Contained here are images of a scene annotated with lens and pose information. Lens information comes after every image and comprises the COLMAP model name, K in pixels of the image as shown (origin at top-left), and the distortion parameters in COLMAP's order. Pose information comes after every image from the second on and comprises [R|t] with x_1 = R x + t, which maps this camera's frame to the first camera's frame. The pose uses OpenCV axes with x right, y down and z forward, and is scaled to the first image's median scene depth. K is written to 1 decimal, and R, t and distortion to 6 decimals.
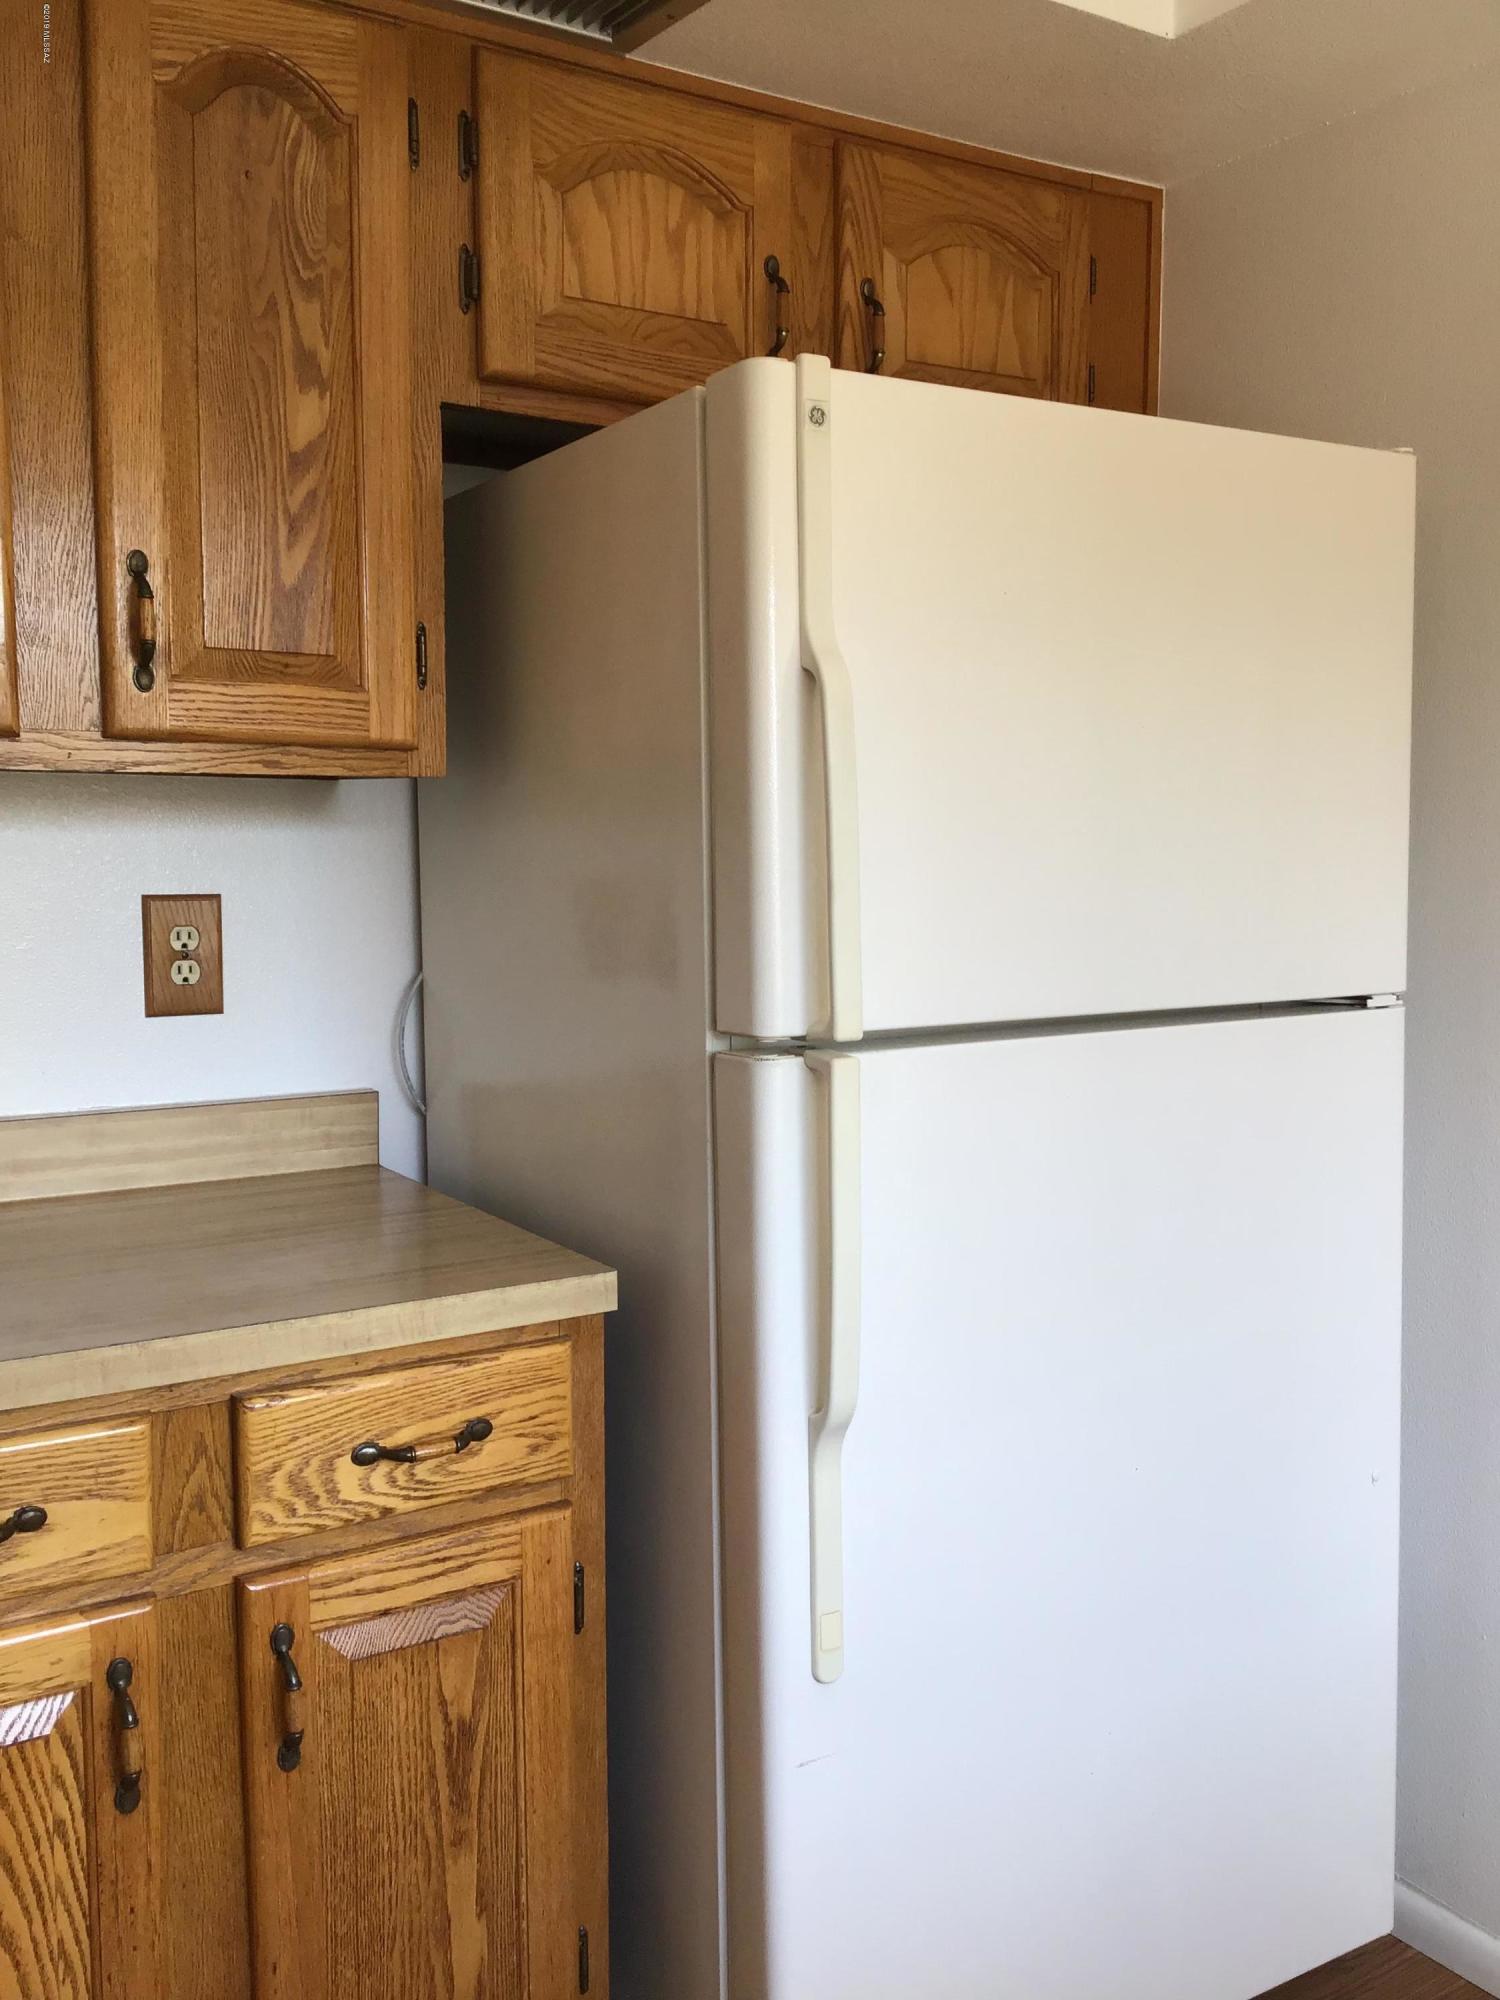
lens RADIAL K [[1832.9, 0, 743.1], [0, 1832.9, 1010.9], [0, 0, 1]] dist [0.066839, -0.117362]
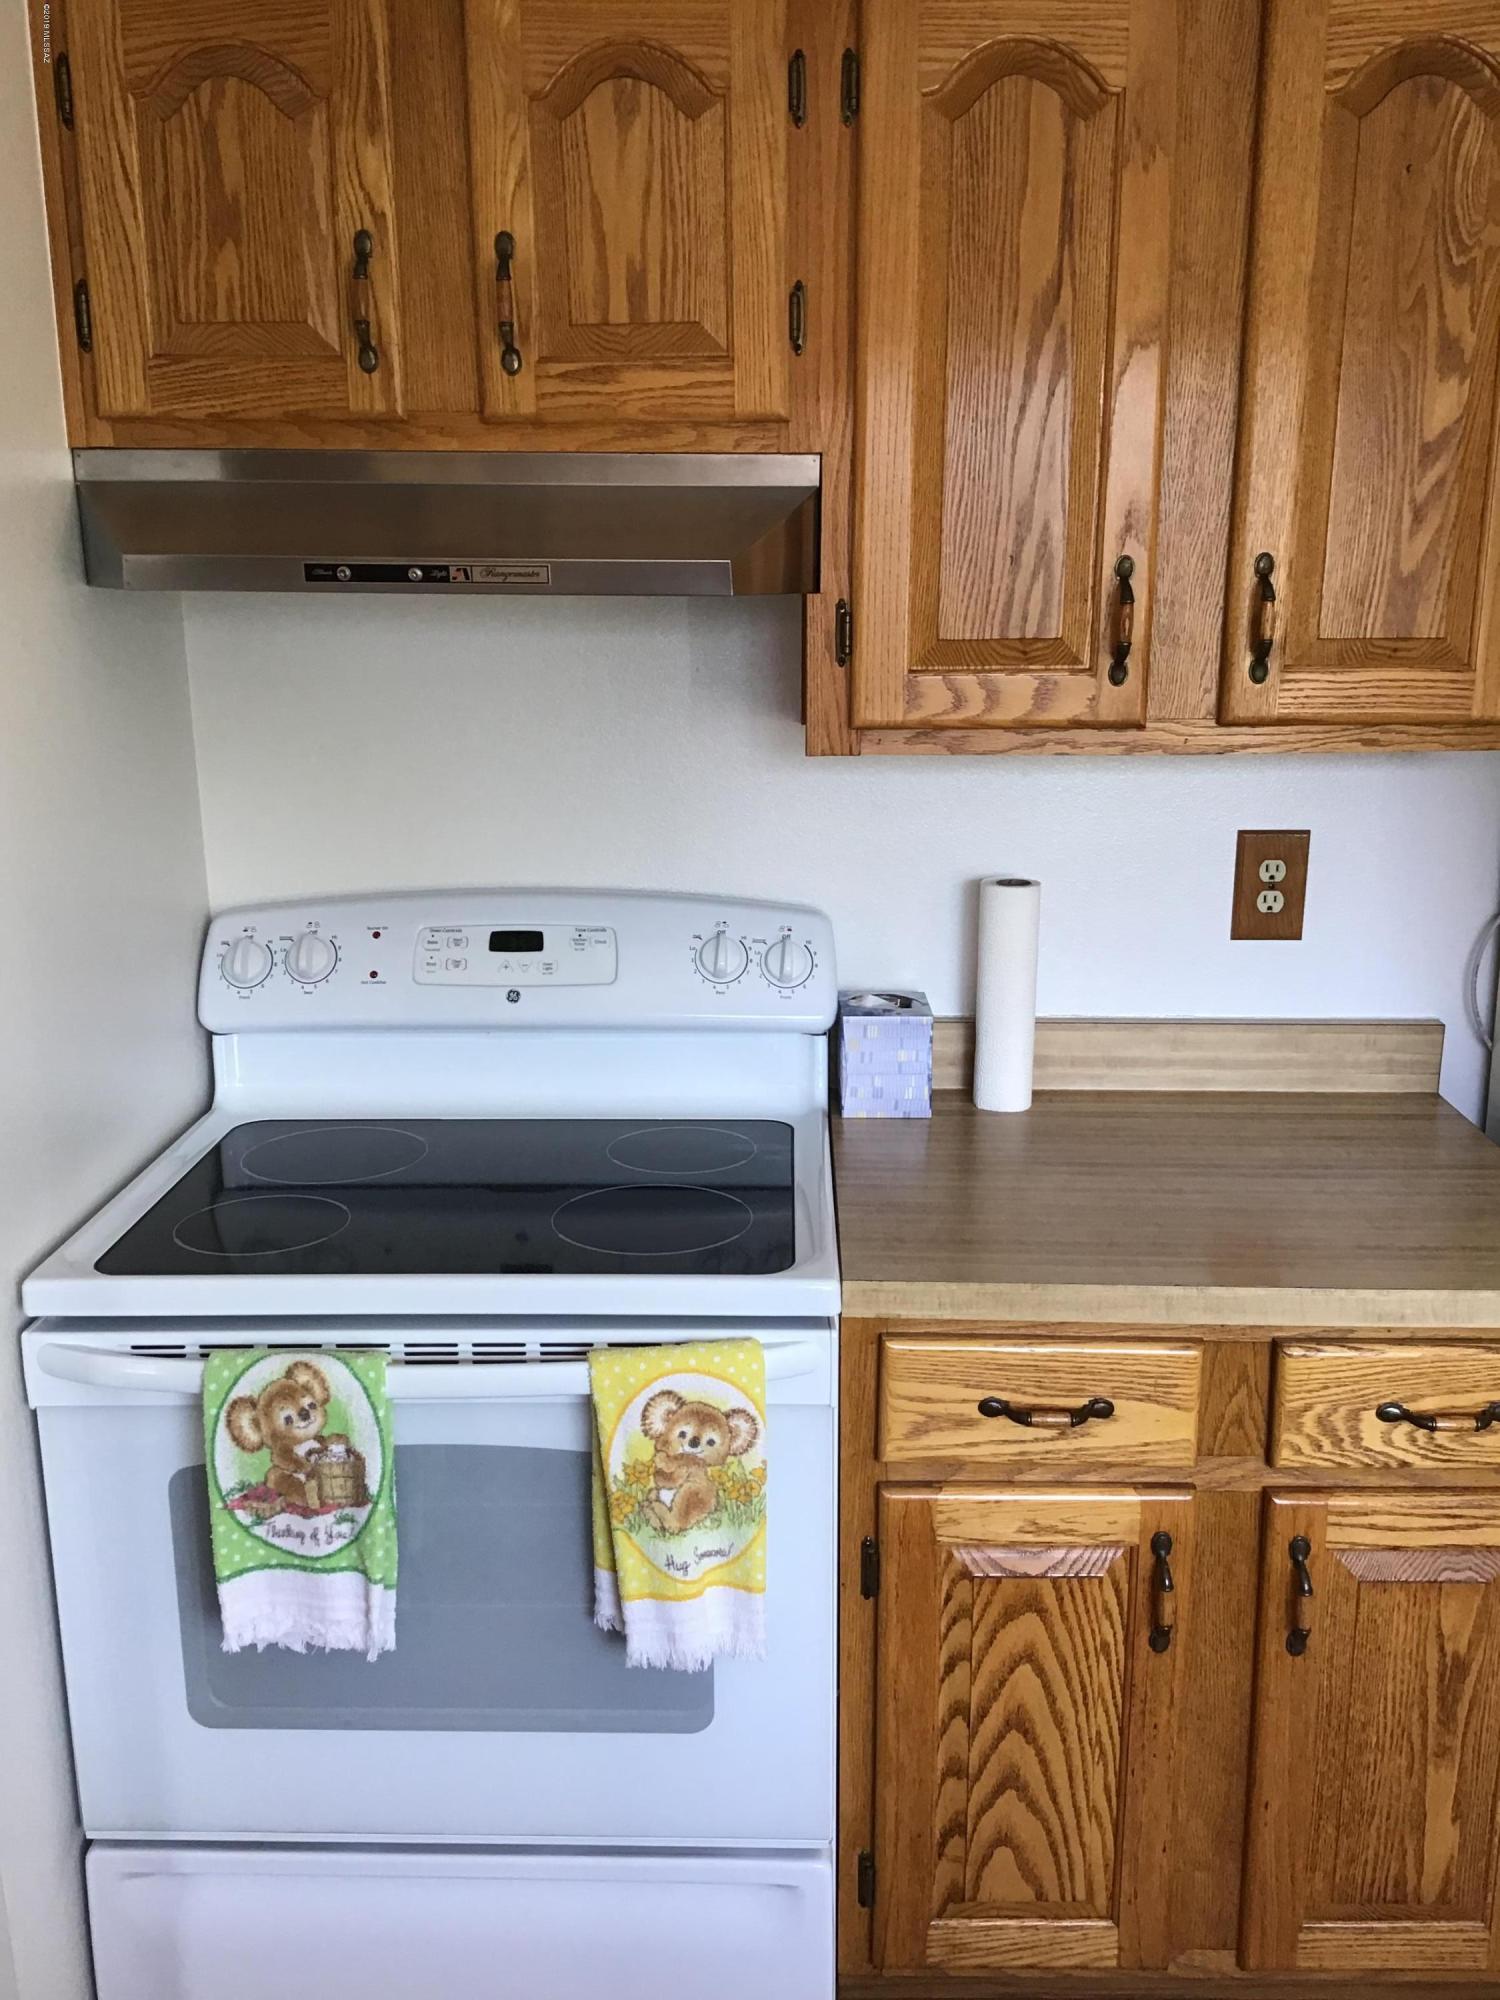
lens RADIAL K [[1832.9, 0, 743.1], [0, 1832.9, 1010.9], [0, 0, 1]] dist [0.066839, -0.117362]
pose [[0.839963, 0.130392, -0.526744, 0.021263], [-0.047620, 0.984668, 0.167812, -0.159299], [0.540550, -0.115872, 0.833294, -0.103392]]
